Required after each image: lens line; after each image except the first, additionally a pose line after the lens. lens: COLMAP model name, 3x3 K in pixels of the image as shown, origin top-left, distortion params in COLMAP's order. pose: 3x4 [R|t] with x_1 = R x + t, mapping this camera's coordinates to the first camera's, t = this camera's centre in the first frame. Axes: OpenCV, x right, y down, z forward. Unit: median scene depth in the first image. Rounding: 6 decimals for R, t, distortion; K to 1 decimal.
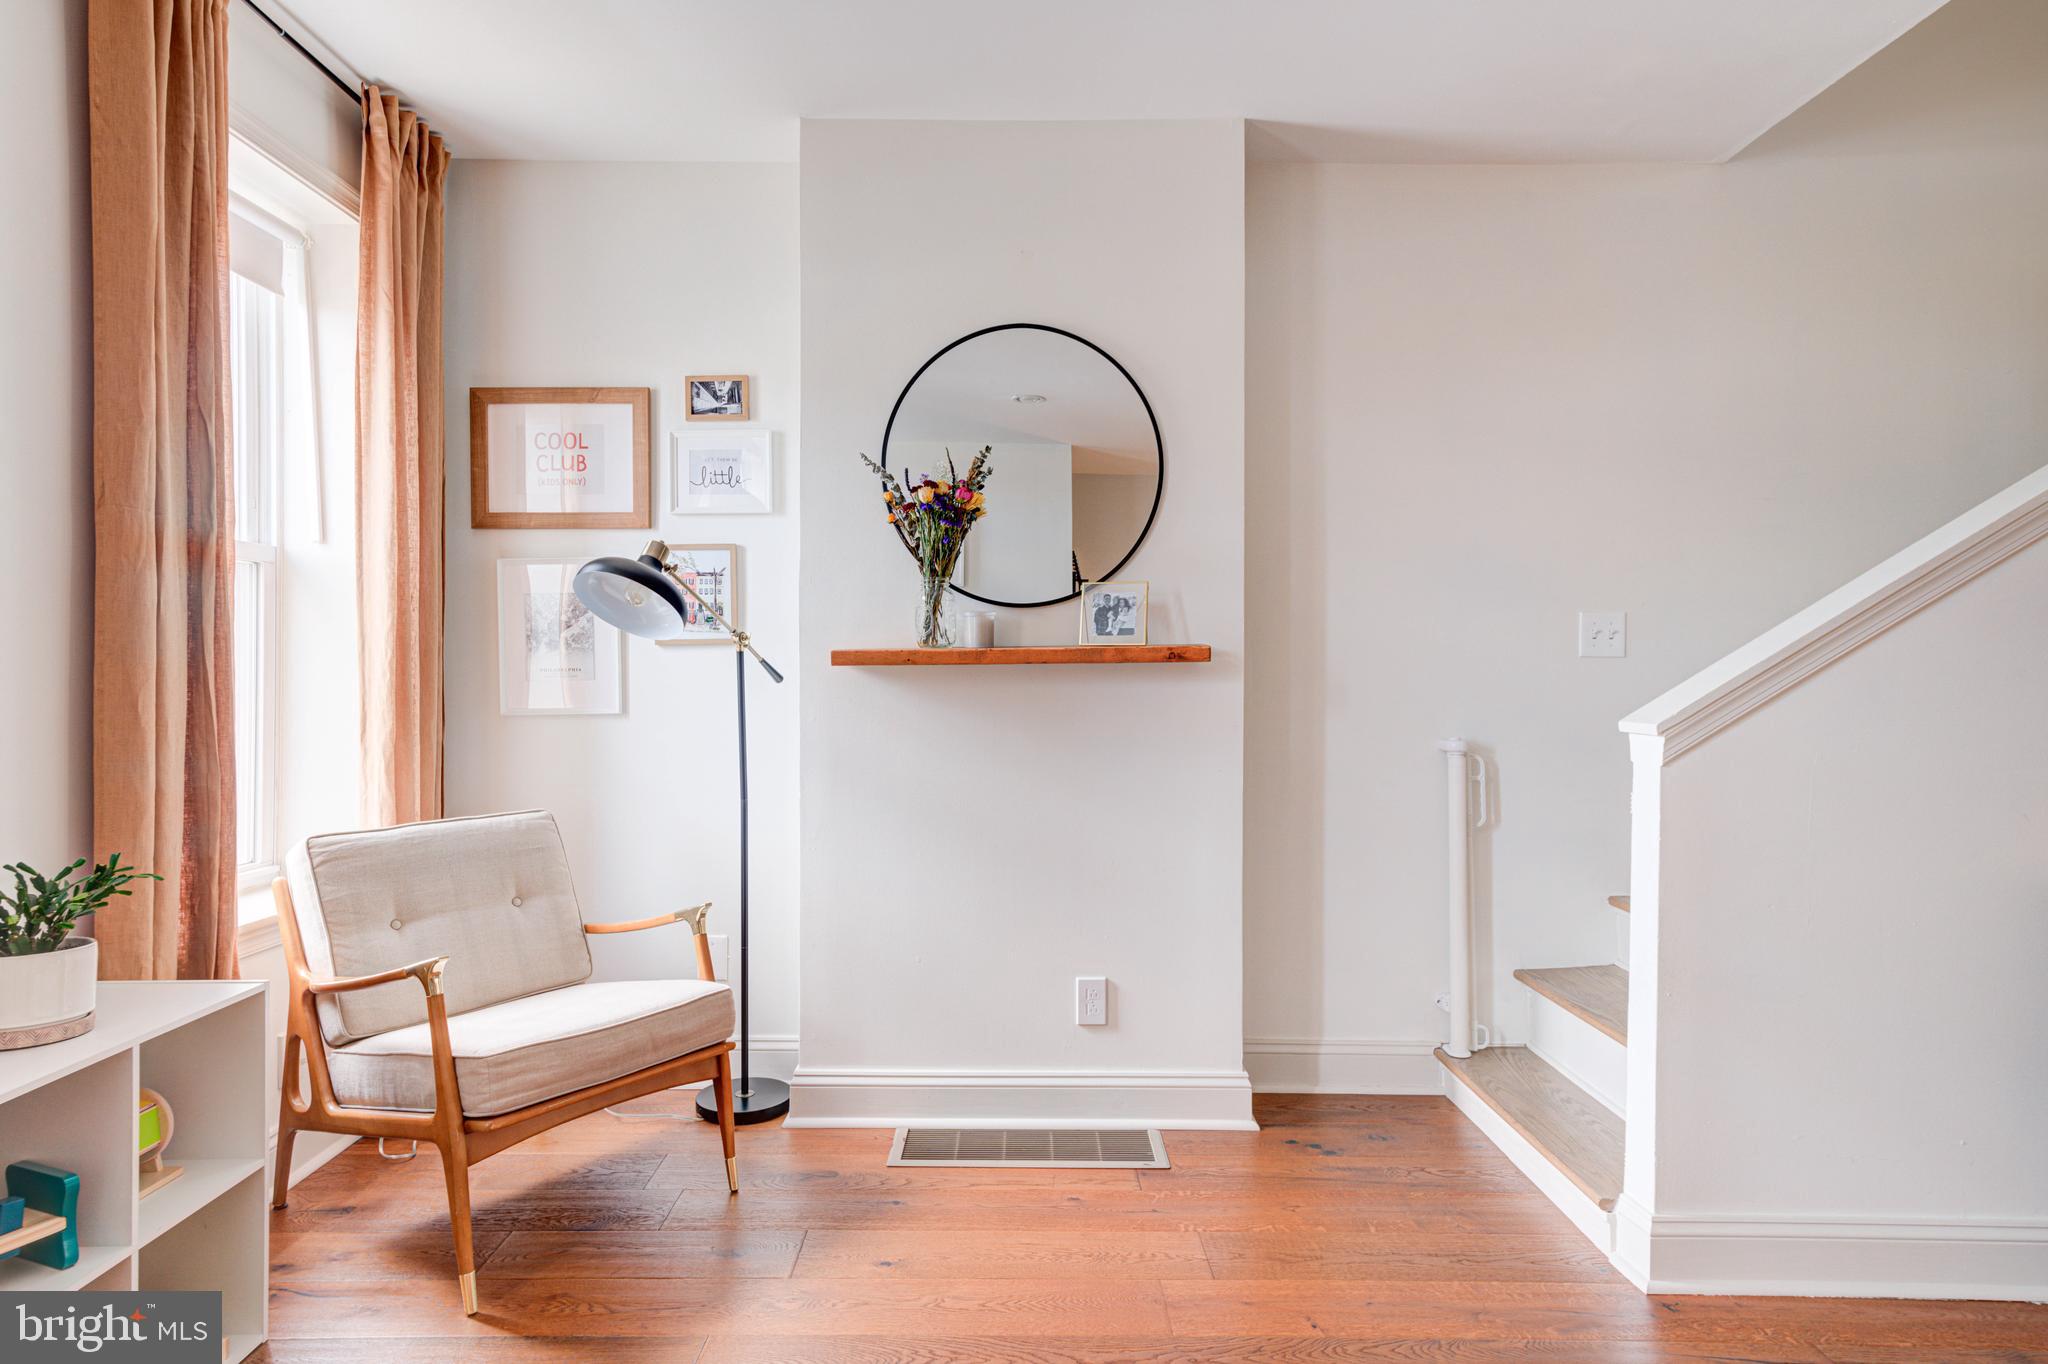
lens RADIAL K [[1194.9, 0, 1021.0], [0, 1194.9, 669.0], [0, 0, 1]] dist [0.023006, 0.000583]
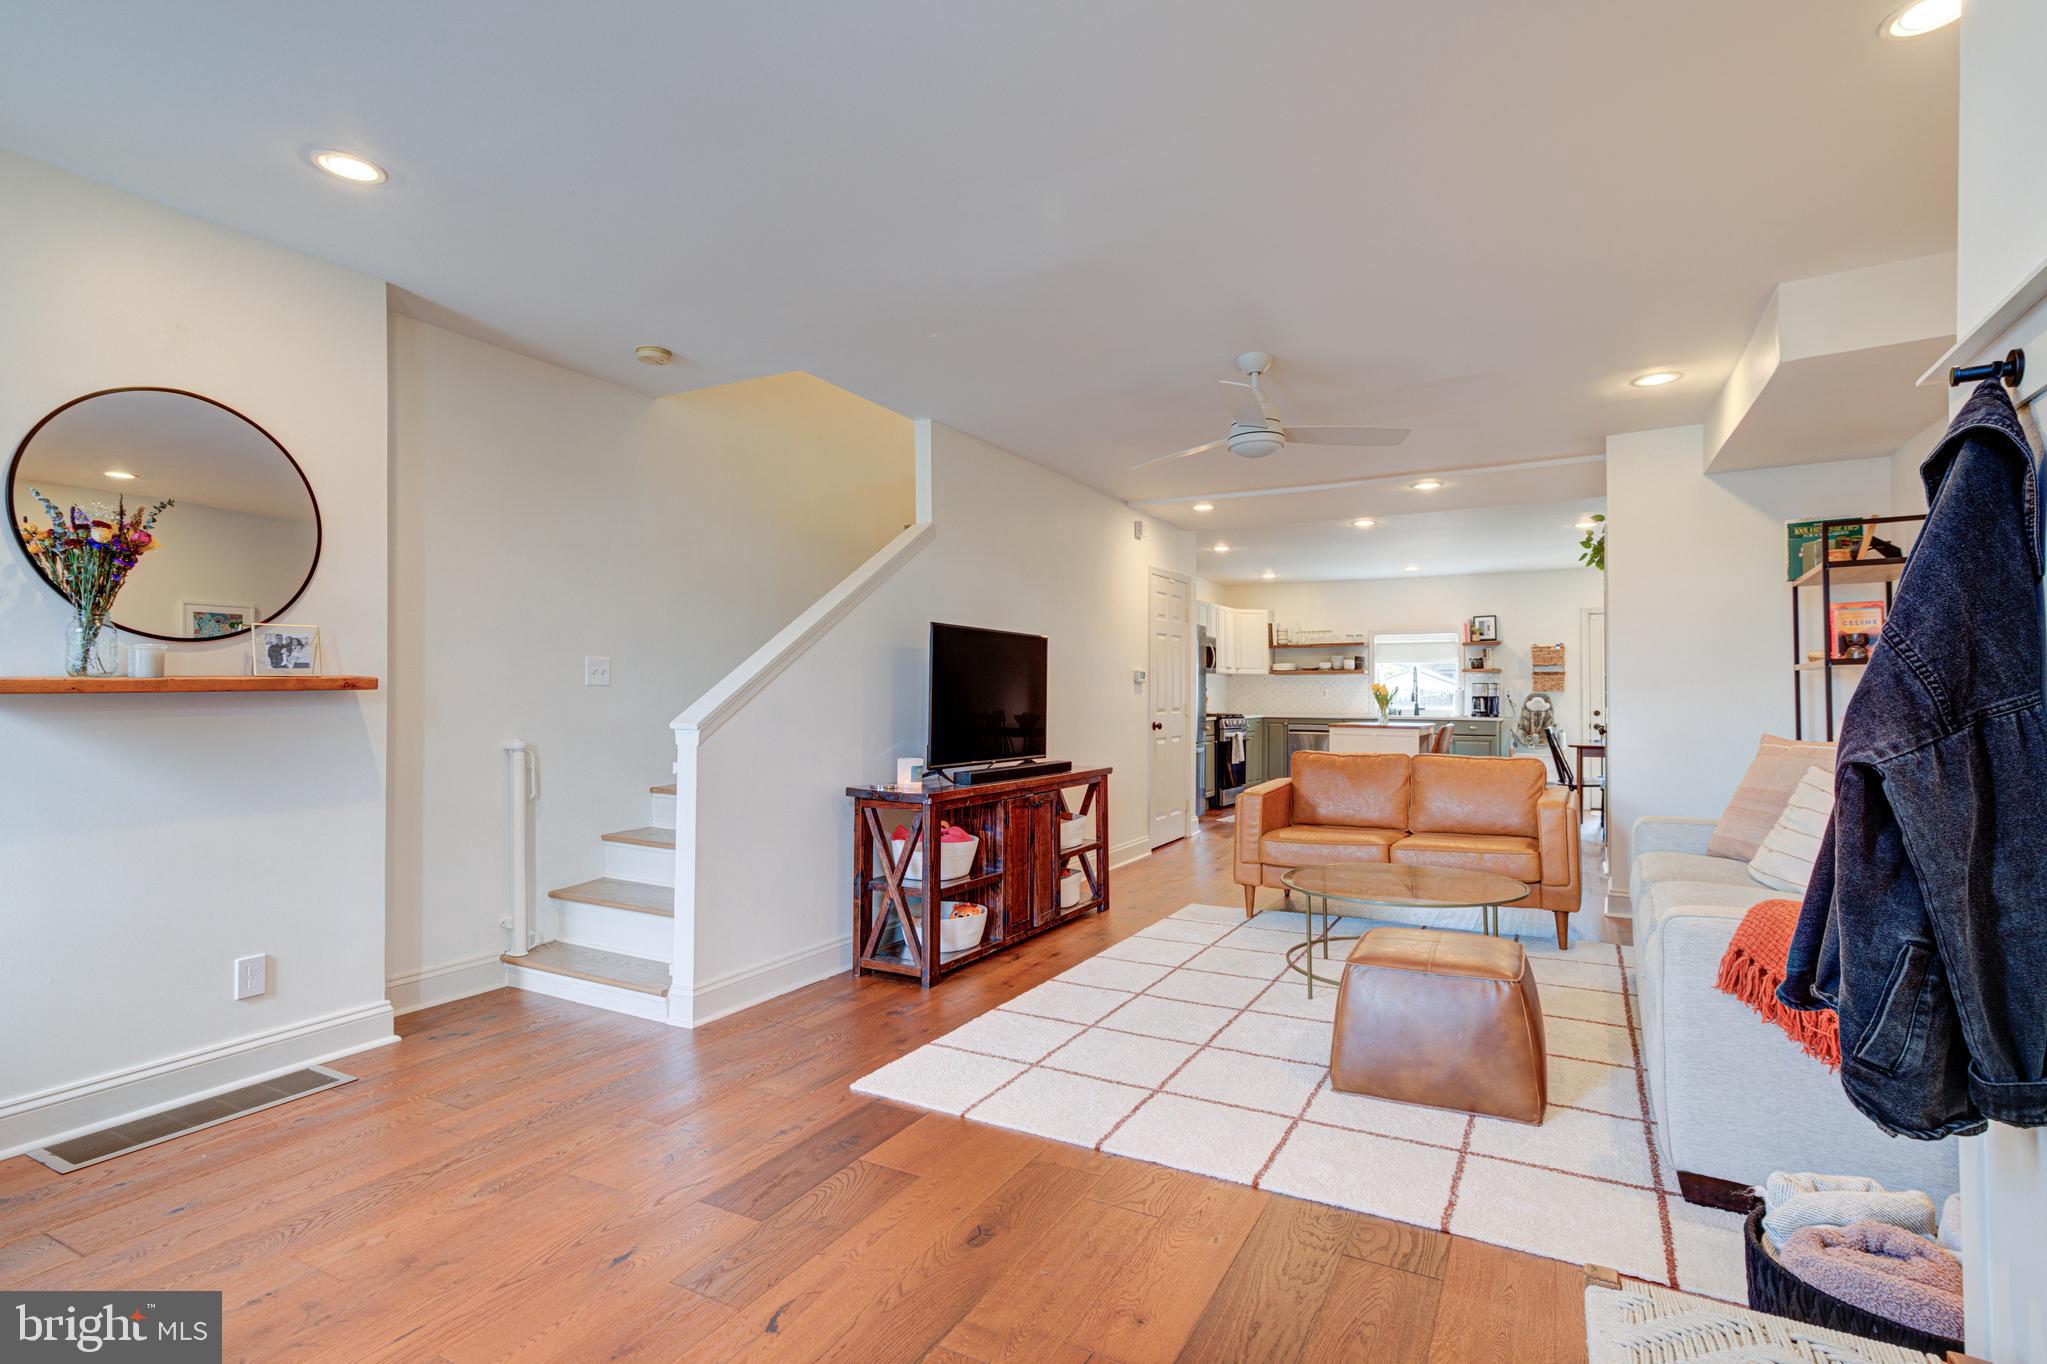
lens RADIAL K [[1024.6, 0, 1006.7], [0, 1024.6, 681.9], [0, 0, 1]] dist [-0.001549, 0.000278]
pose [[0.493045, 0.003906, 0.869995, -0.467704], [0.004195, 0.999968, -0.006868, -0.003846], [-0.869994, 0.007036, 0.493012, -0.152689]]
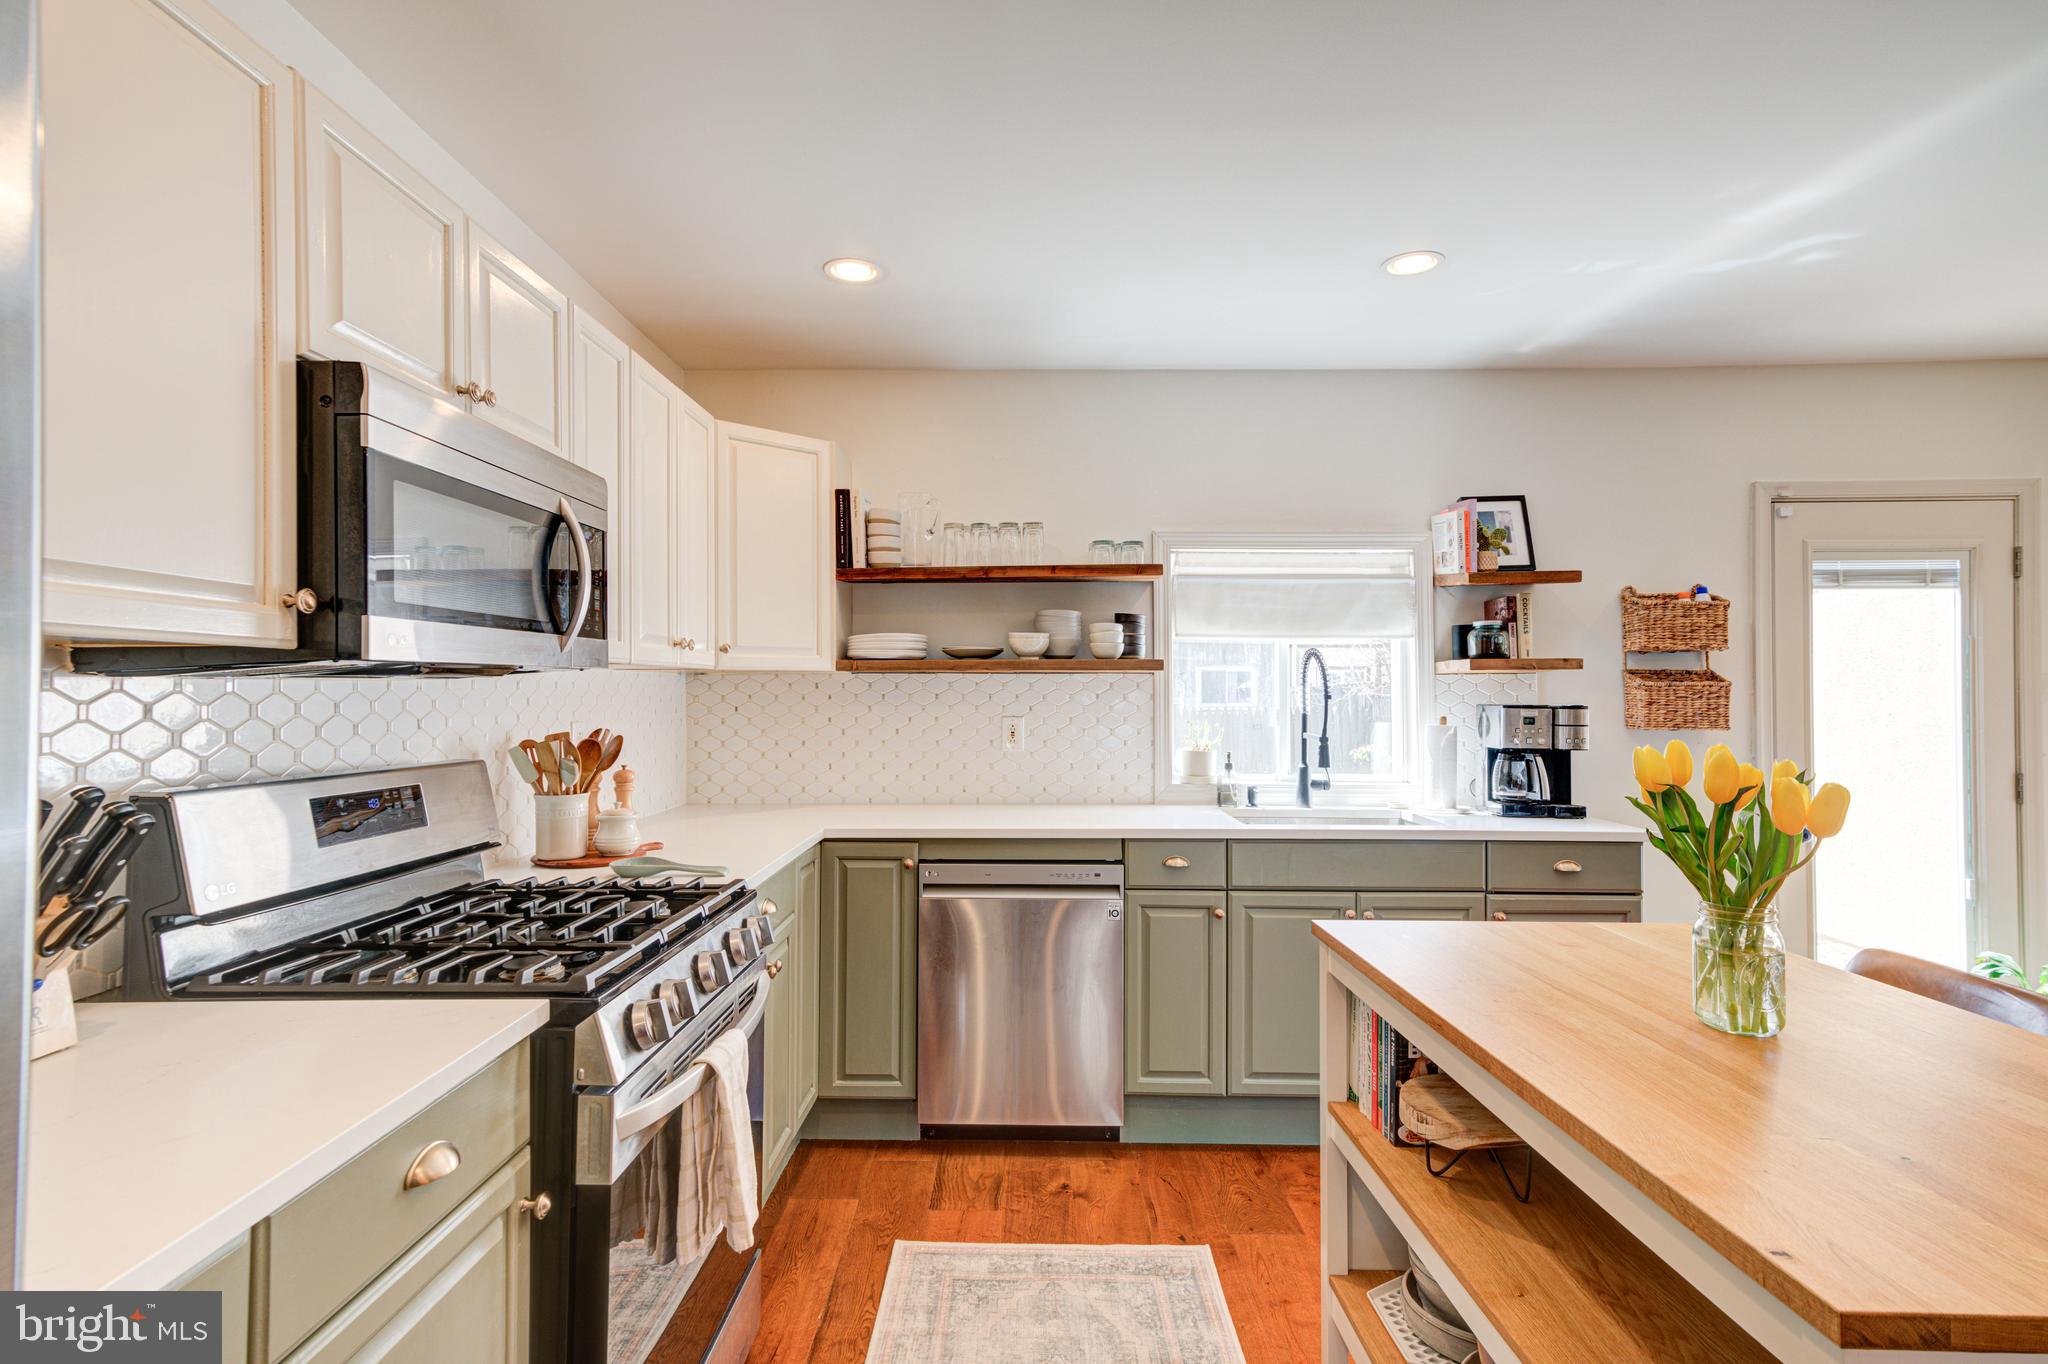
lens RADIAL K [[994.3, 0, 1014.9], [0, 994.3, 674.7], [0, 0, 1]] dist [0.022739, 0.001031]
pose [[0.017064, 0.004456, 0.999844, 2.381433], [0.001657, 0.999989, -0.004485, -0.046689], [-0.999853, 0.001733, 0.017057, 0.700912]]
